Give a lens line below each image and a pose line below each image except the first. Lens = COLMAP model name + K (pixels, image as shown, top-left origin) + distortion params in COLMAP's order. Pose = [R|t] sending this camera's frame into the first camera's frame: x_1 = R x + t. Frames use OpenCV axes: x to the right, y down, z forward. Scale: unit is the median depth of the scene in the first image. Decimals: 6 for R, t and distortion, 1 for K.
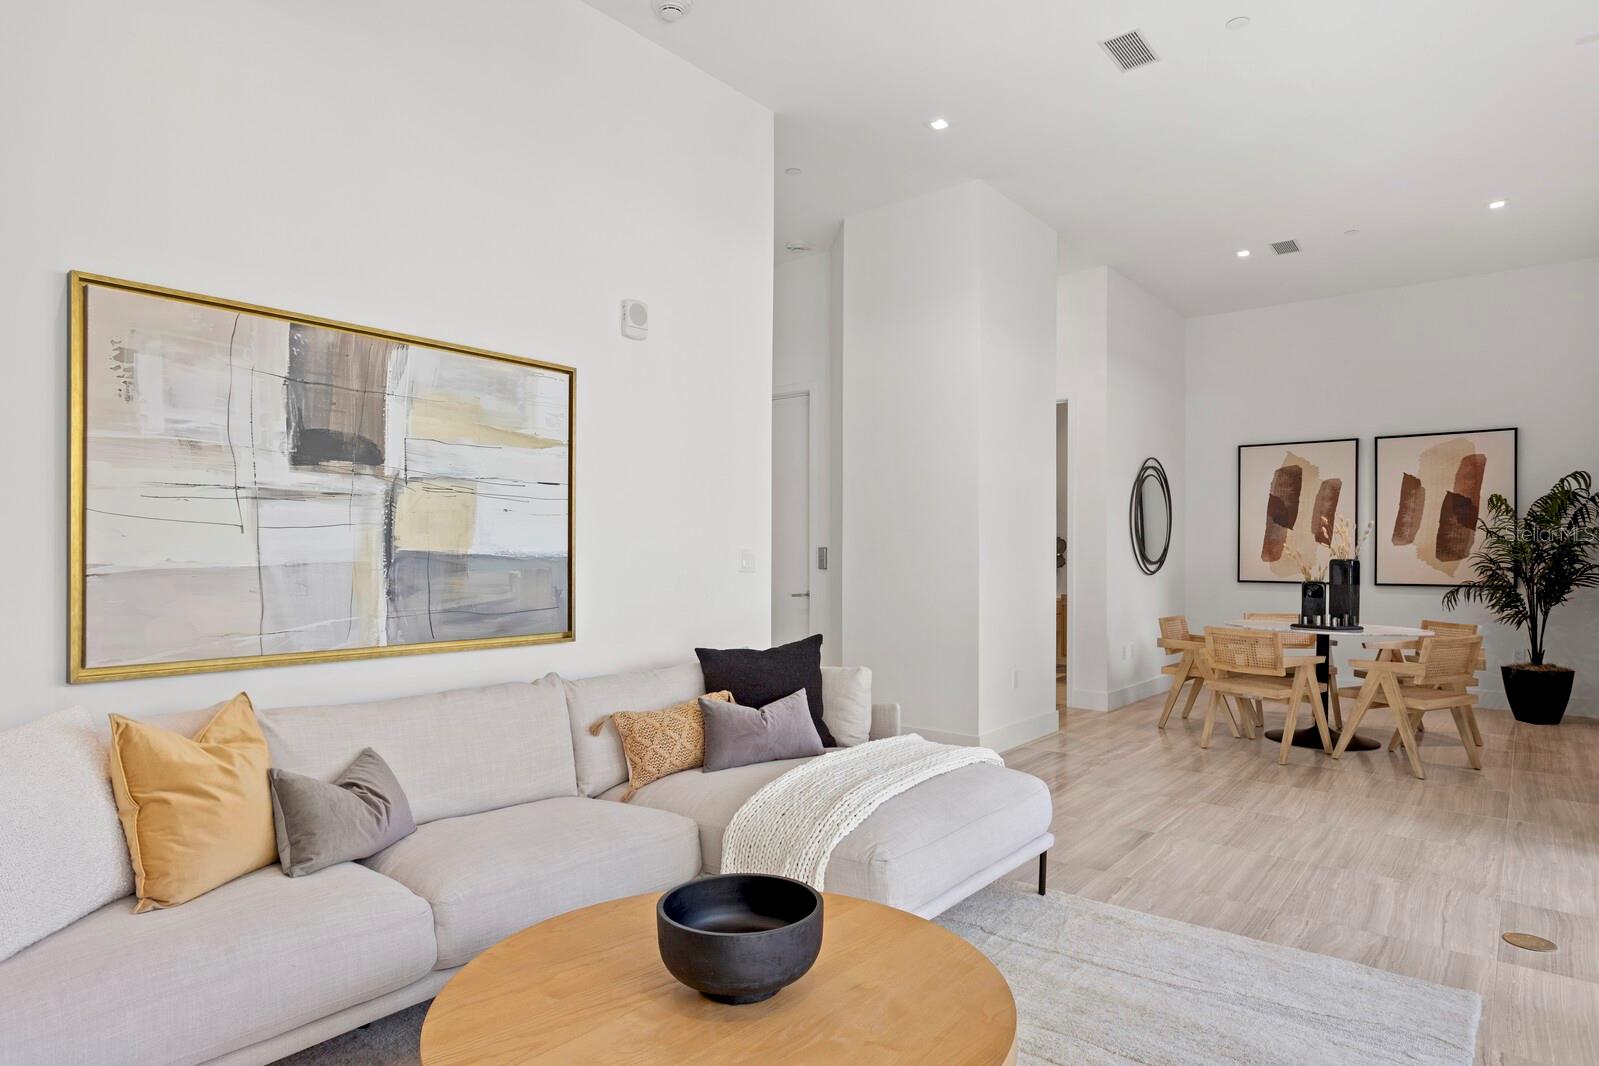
lens RADIAL K [[927.4, 0, 793.6], [0, 927.4, 535.4], [0, 0, 1]] dist [0.005848, -0.001502]
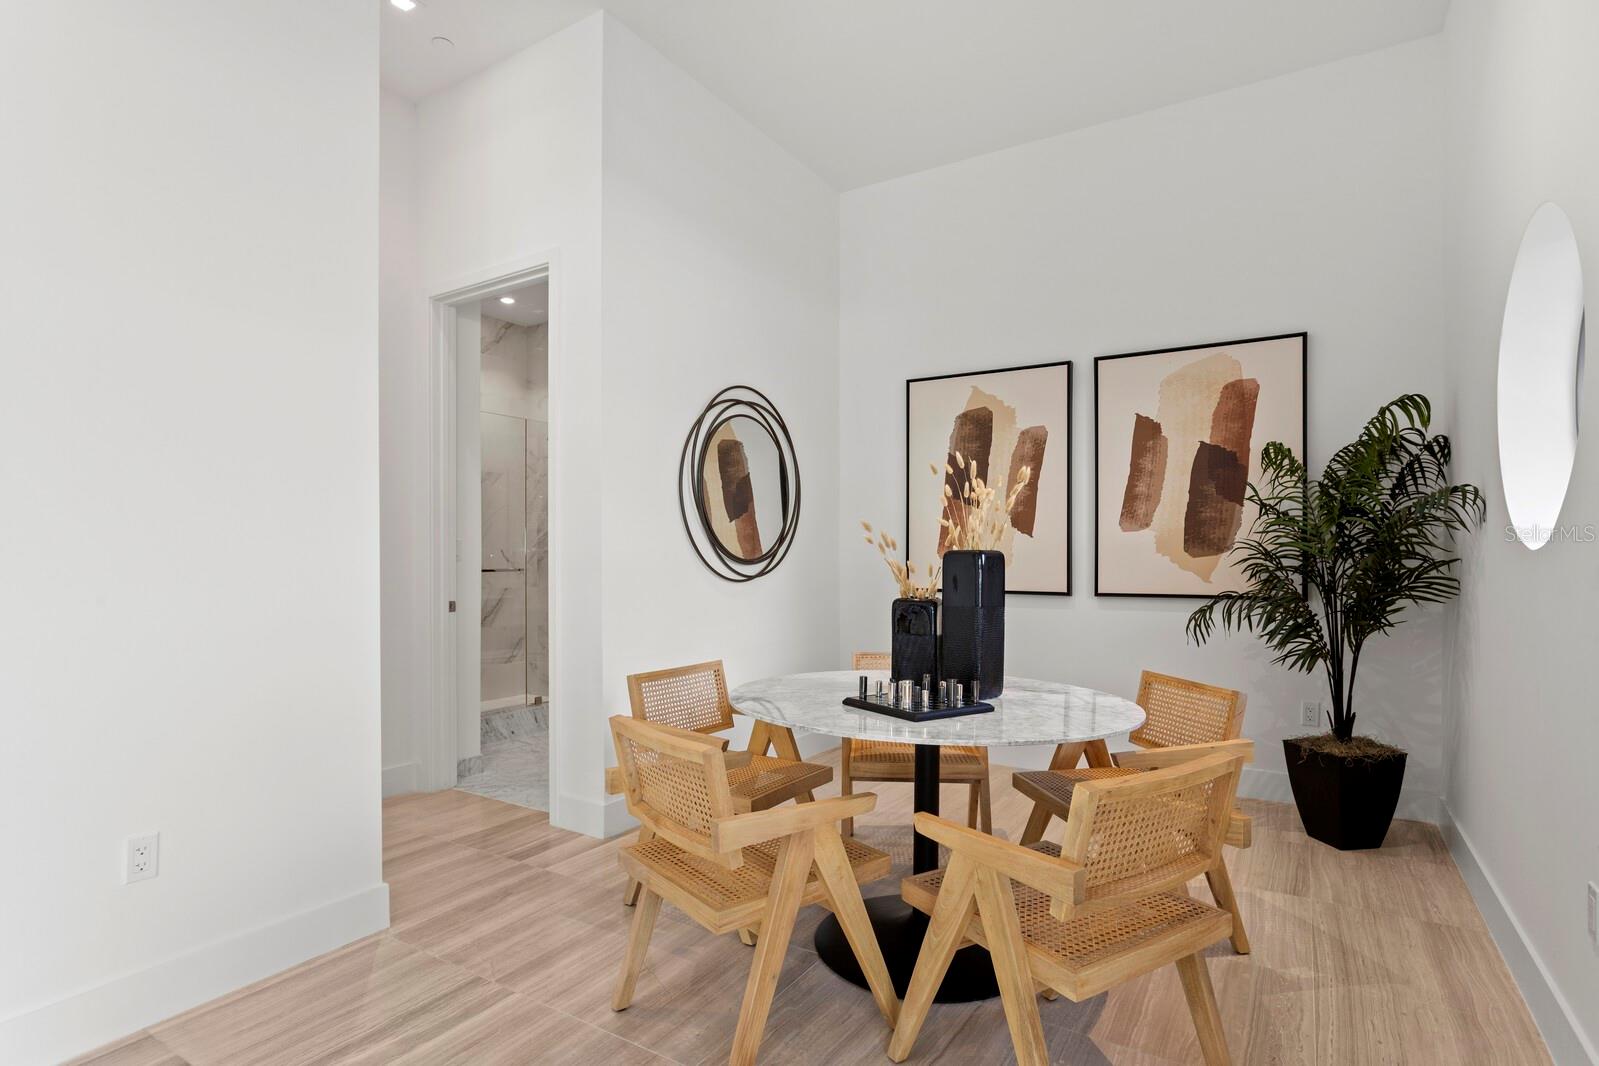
lens RADIAL K [[780.9, 0, 806.6], [0, 780.9, 538.3], [0, 0, 1]] dist [-0.002299, 0.001062]
pose [[0.994213, -0.001323, 0.107418, 0.412898], [0.001534, 0.999997, -0.001879, 0.017496], [-0.107415, 0.002033, 0.994212, 0.547597]]
